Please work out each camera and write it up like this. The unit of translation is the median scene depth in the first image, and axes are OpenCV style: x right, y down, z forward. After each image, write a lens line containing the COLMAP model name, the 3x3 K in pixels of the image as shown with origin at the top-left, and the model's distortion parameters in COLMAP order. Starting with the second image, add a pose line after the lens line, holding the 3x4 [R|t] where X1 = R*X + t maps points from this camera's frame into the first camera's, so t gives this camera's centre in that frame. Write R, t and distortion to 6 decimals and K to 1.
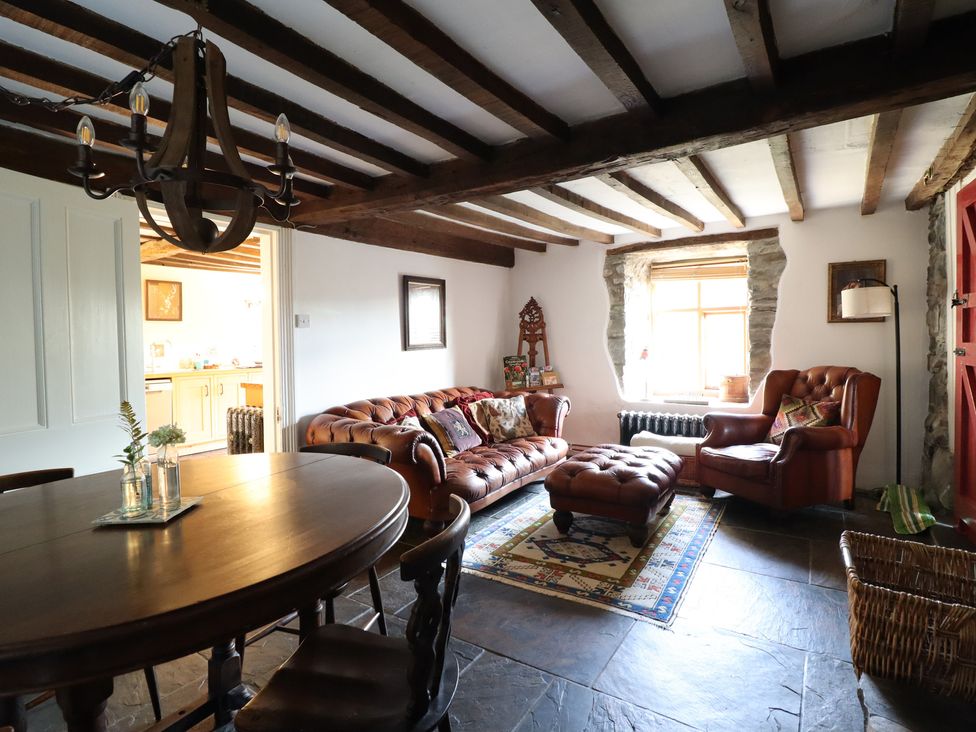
lens RADIAL K [[505.0, 0, 490.8], [0, 505.0, 351.1], [0, 0, 1]] dist [-0.002191, -0.011827]
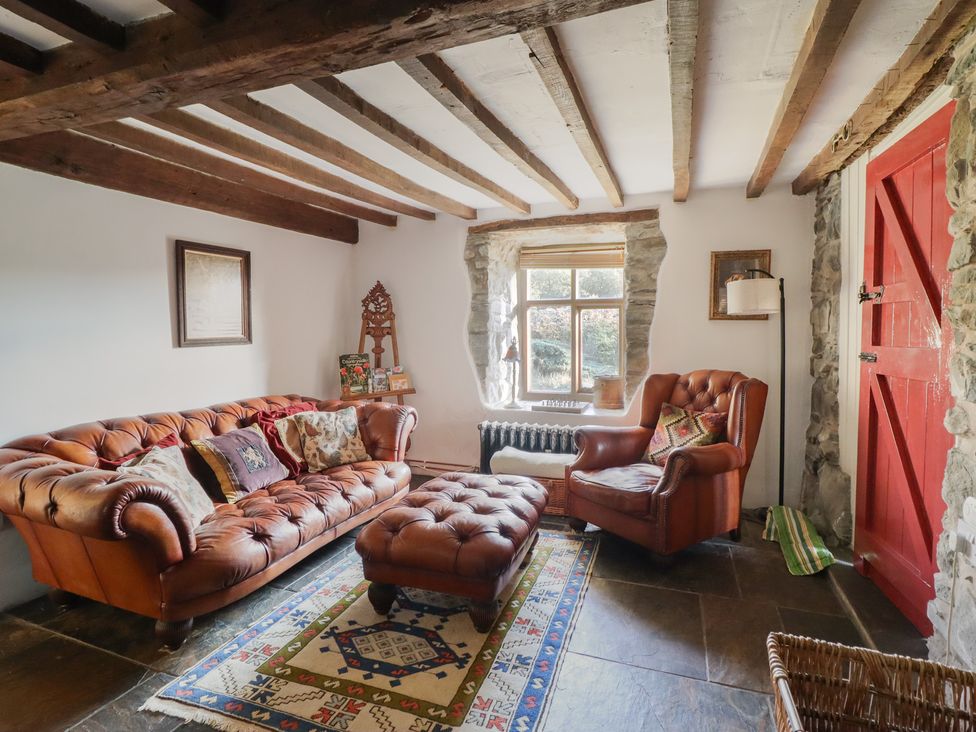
lens RADIAL K [[505.0, 0, 490.8], [0, 505.0, 351.1], [0, 0, 1]] dist [-0.002191, -0.011827]
pose [[0.974317, 0.006986, 0.225072, 0.104639], [-0.009738, 0.999891, 0.011120, -0.008194], [-0.224969, -0.013026, 0.974279, 0.236424]]
